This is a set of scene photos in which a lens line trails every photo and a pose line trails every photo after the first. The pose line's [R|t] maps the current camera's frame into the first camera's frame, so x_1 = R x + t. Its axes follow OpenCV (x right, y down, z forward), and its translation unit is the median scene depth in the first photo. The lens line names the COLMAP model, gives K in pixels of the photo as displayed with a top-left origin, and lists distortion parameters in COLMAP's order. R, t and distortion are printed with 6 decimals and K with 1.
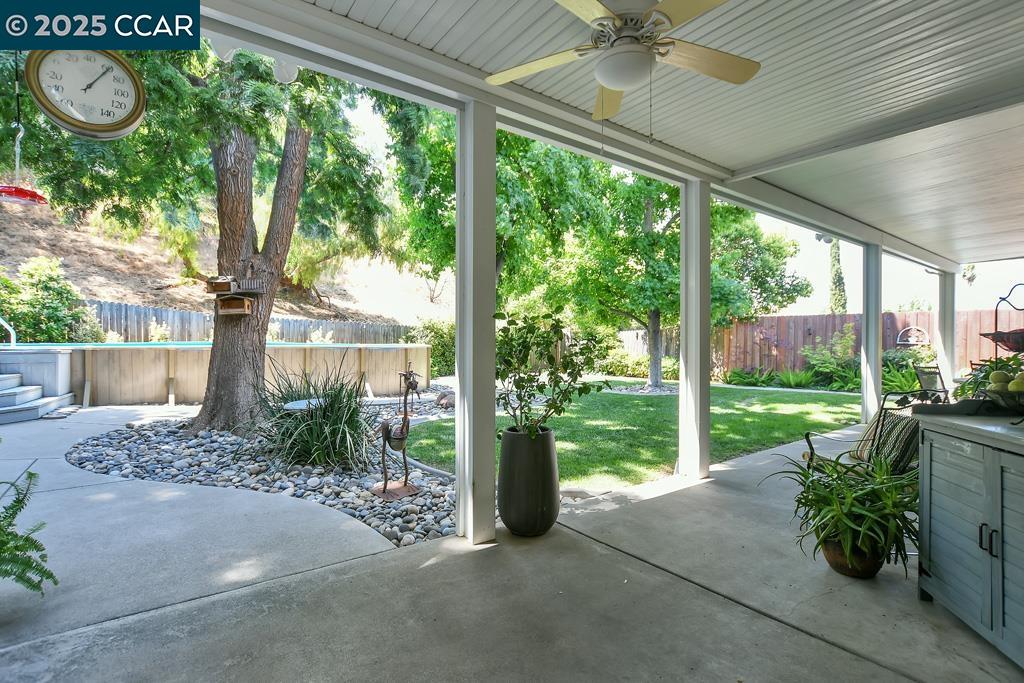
lens RADIAL K [[471.7, 0, 511.3], [0, 471.7, 345.5], [0, 0, 1]] dist [-0.003446, 0.000010]
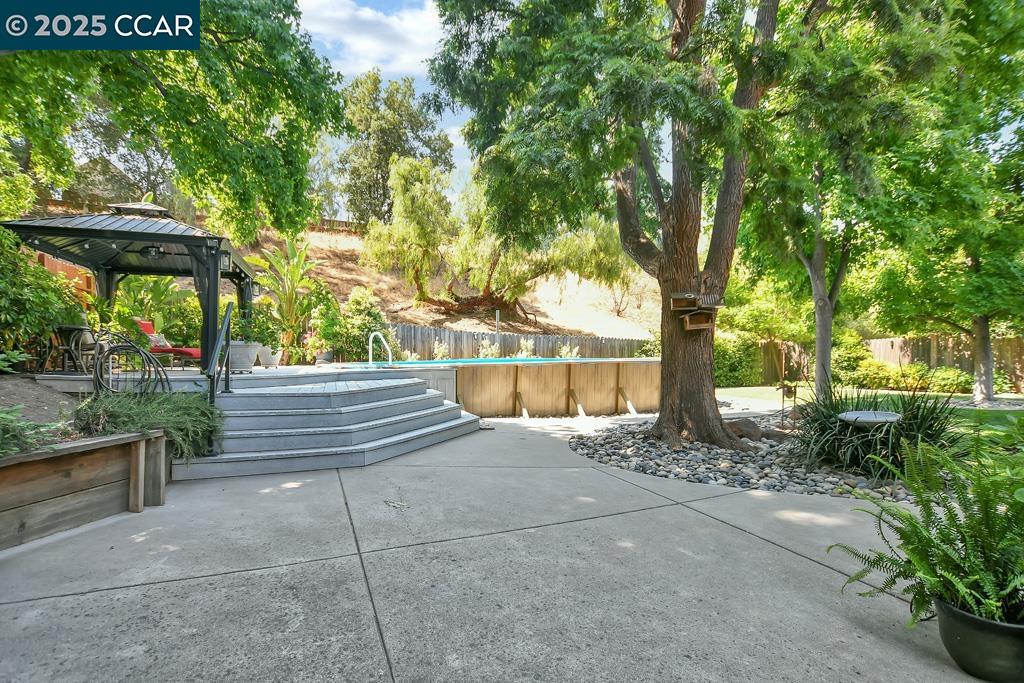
lens RADIAL K [[471.7, 0, 512.5], [0, 471.7, 339.6], [0, 0, 1]] dist [-0.003446, 0.000010]
pose [[0.979820, -0.024959, -0.198319, -0.321825], [0.016238, 0.998833, -0.045478, -0.001173], [0.199223, 0.041340, 0.979082, -0.035195]]
